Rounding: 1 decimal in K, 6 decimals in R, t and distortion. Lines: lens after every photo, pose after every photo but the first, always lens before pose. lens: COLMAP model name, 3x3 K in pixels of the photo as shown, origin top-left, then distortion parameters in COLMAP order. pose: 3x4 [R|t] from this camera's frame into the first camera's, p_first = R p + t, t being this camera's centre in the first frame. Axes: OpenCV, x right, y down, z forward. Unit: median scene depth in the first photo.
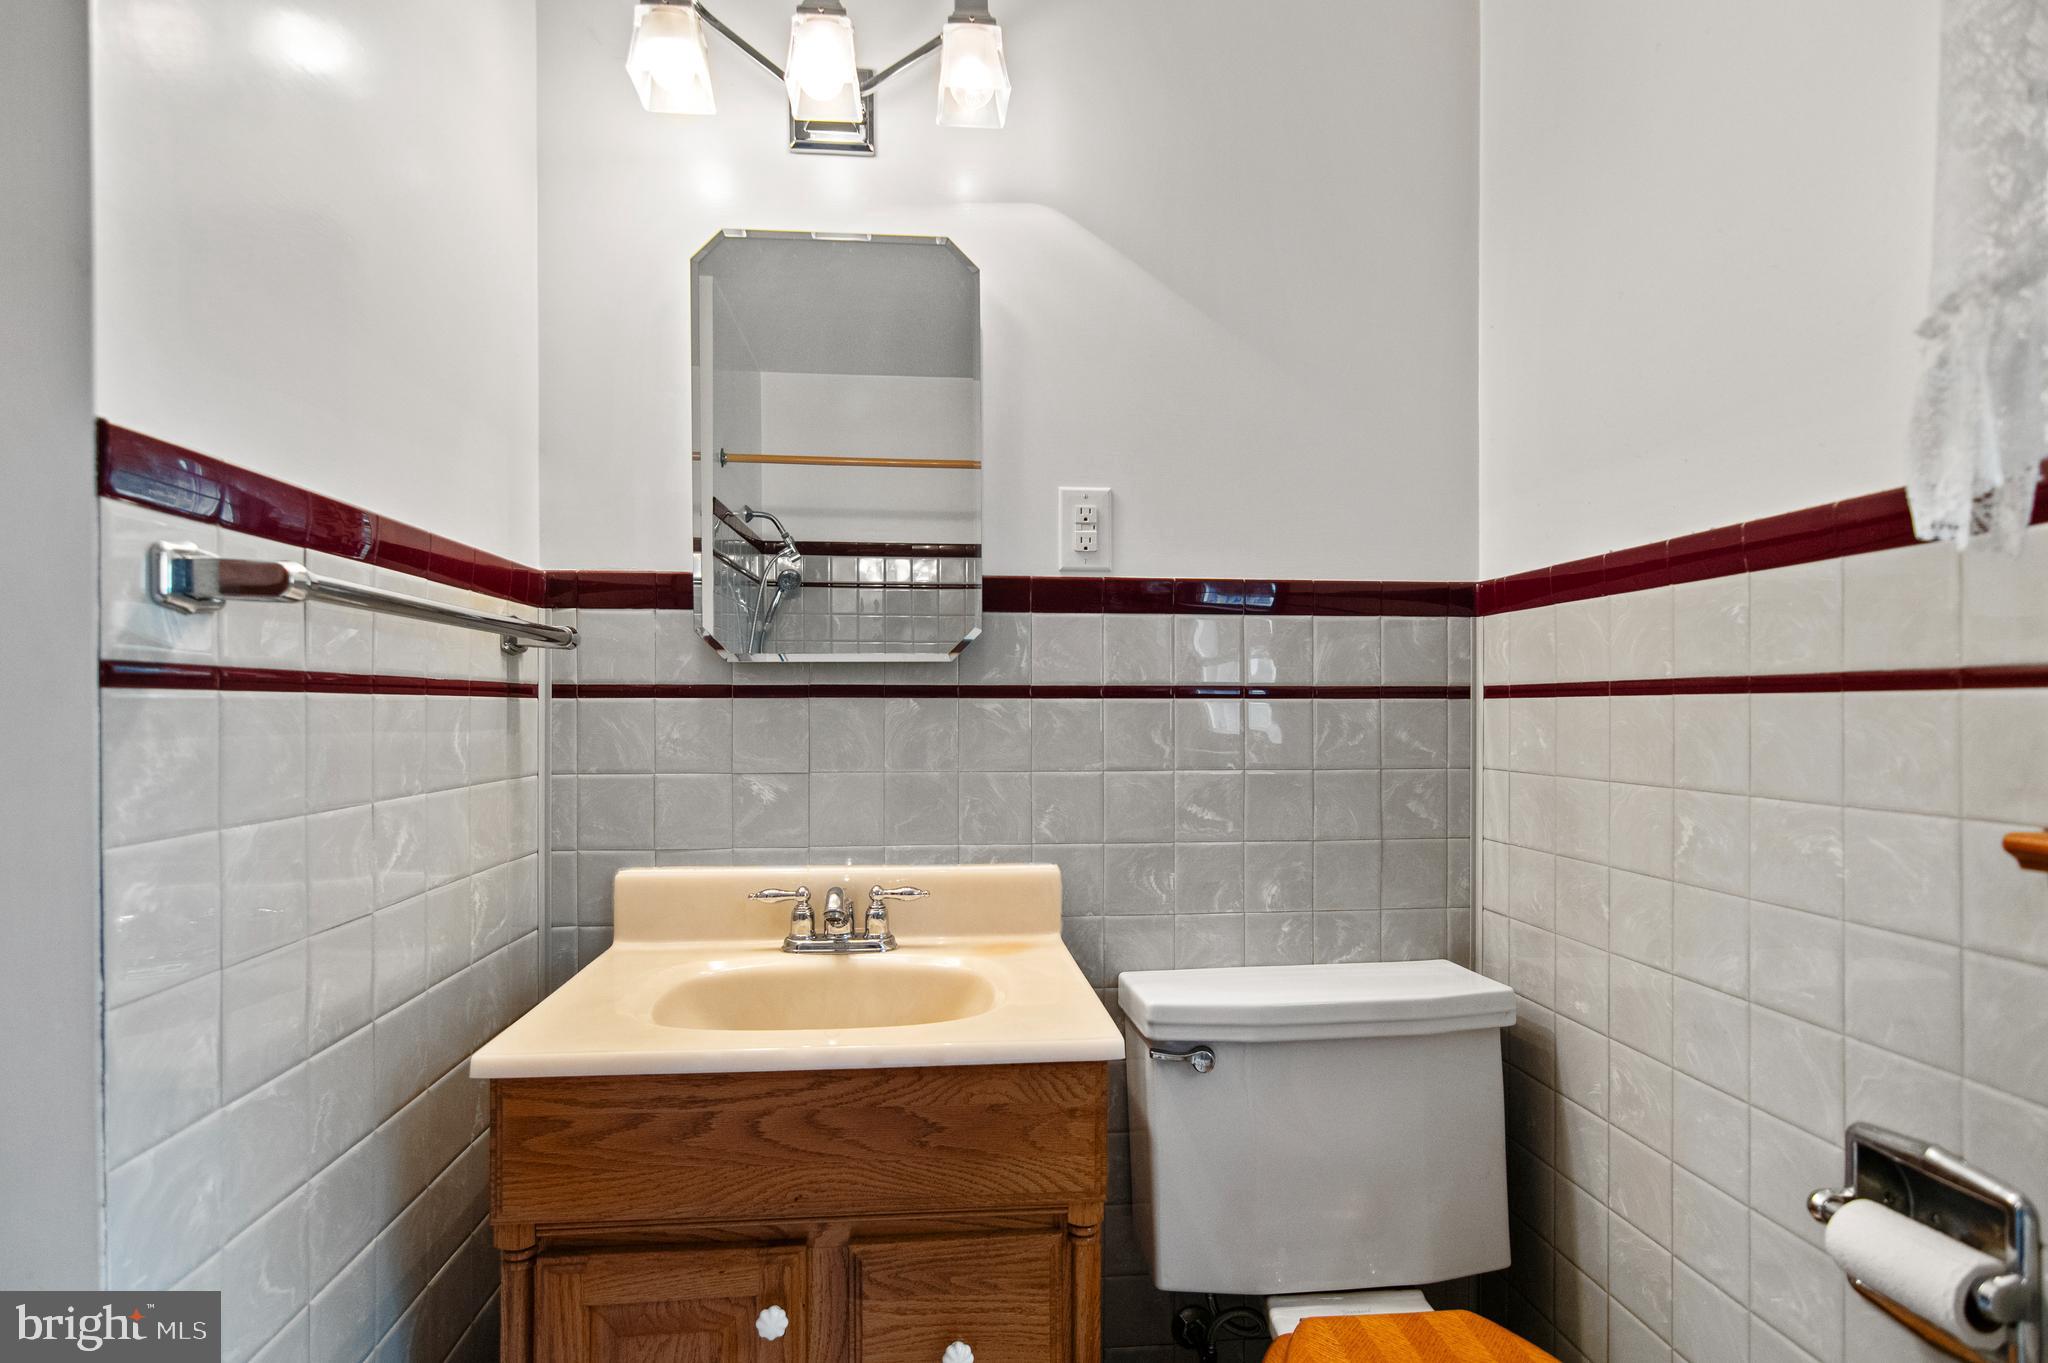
lens RADIAL K [[1016.4, 0, 1020.8], [0, 1016.4, 699.5], [0, 0, 1]] dist [-0.003635, 0.000599]
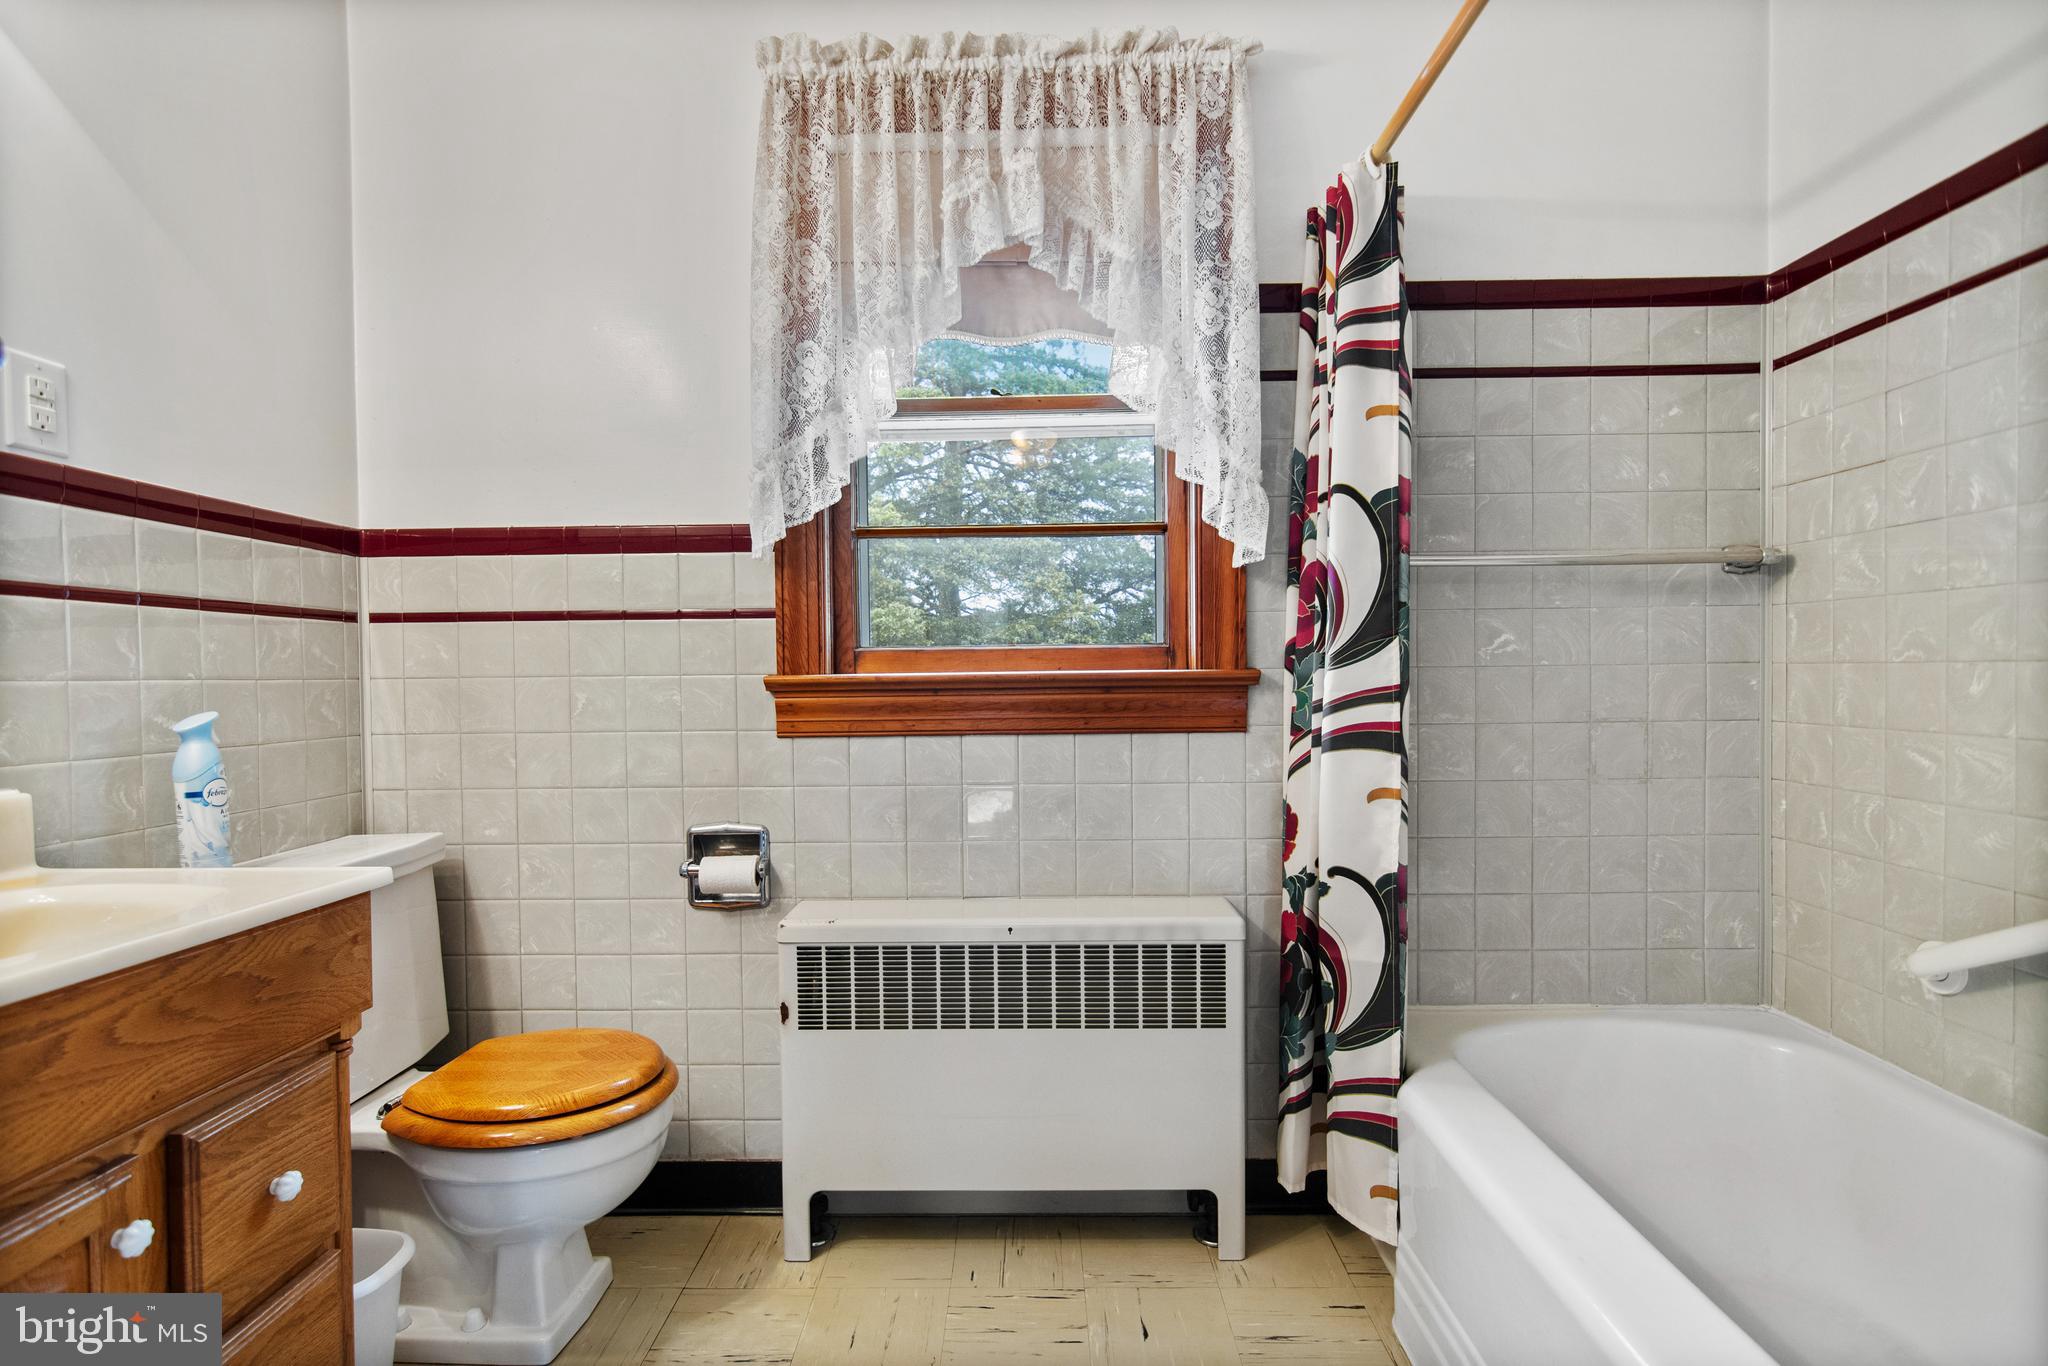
lens RADIAL K [[1016.4, 0, 1024.4], [0, 1016.4, 684.2], [0, 0, 1]] dist [-0.003635, 0.000599]
pose [[0.109058, -0.006992, 0.994011, -0.845019], [0.004906, 0.999967, 0.006496, 0.084658], [-0.994023, 0.004168, 0.109088, 0.072722]]
